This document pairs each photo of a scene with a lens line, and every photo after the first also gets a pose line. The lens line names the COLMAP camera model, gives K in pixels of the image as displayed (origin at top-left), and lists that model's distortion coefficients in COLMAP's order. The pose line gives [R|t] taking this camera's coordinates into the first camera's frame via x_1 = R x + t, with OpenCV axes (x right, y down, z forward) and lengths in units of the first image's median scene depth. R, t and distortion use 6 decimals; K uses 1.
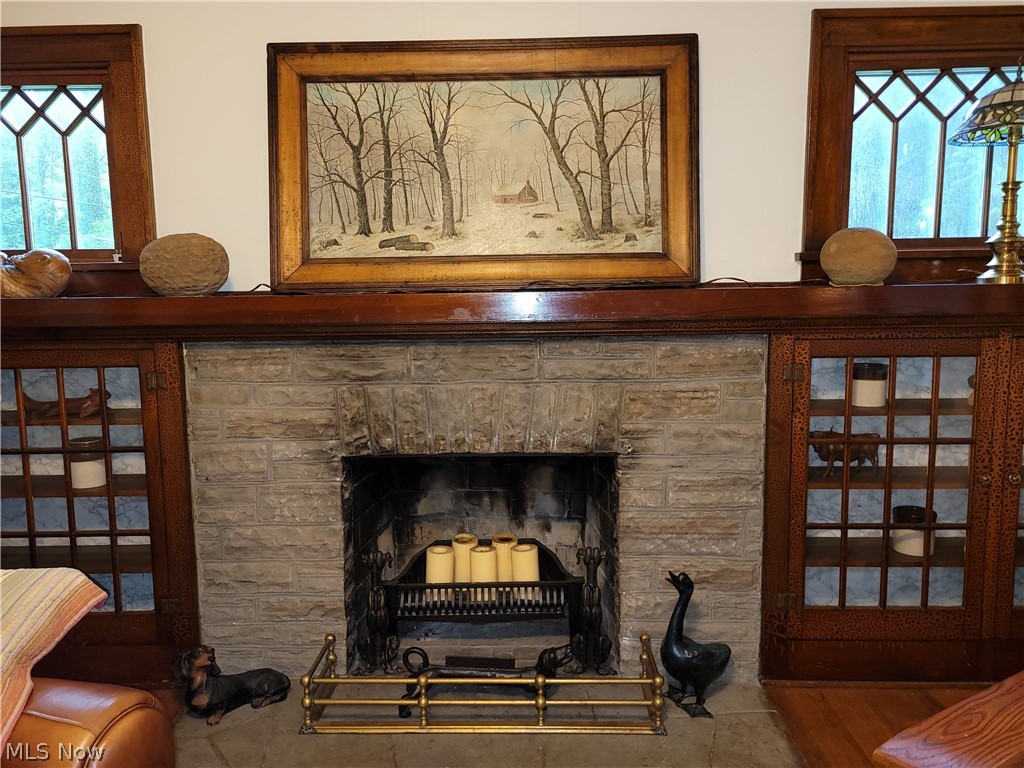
lens RADIAL K [[775.5, 0, 516.2], [0, 775.5, 376.8], [0, 0, 1]] dist [0.051236, -0.015945]
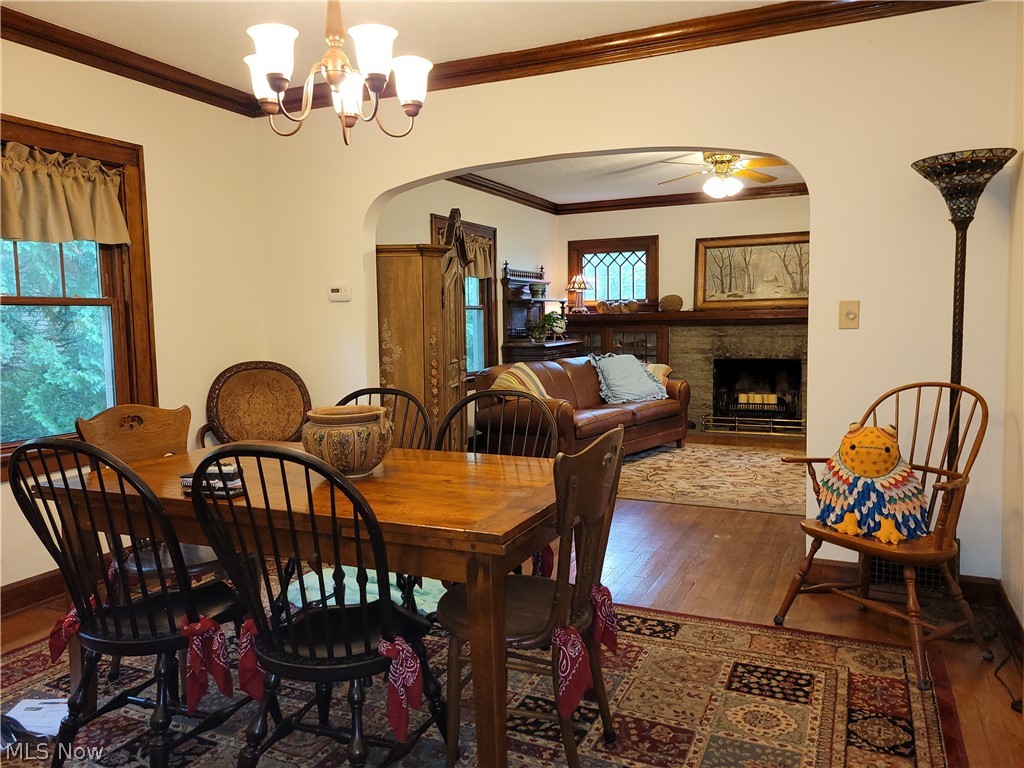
lens RADIAL K [[775.5, 0, 511.9], [0, 775.5, 377.1], [0, 0, 1]] dist [0.051236, -0.015945]
pose [[0.918654, 0.027958, -0.394073, 0.301502], [-0.038624, 0.999070, -0.019160, 0.276032], [0.393171, 0.032822, 0.918880, -2.418926]]
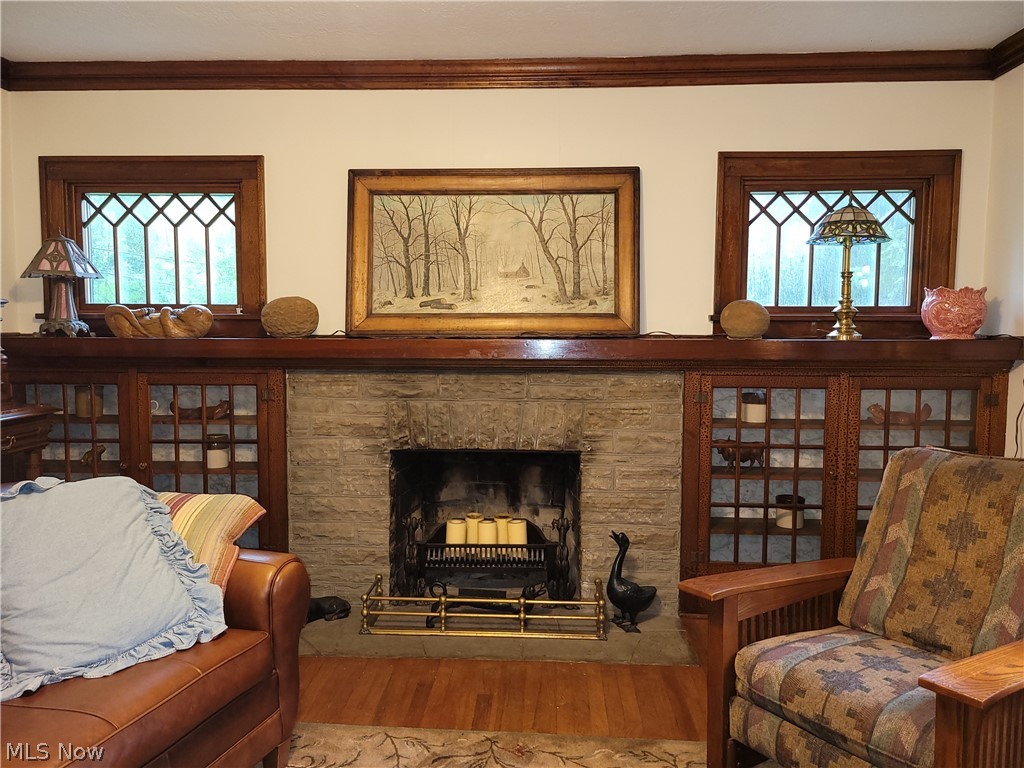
lens RADIAL K [[775.5, 0, 515.9], [0, 775.5, 381.1], [0, 0, 1]] dist [0.051236, -0.015945]
pose [[0.999481, 0.018934, -0.026044, 0.044644], [-0.020075, 0.998819, -0.044241, 0.033634], [0.025175, 0.044741, 0.998681, -0.443568]]
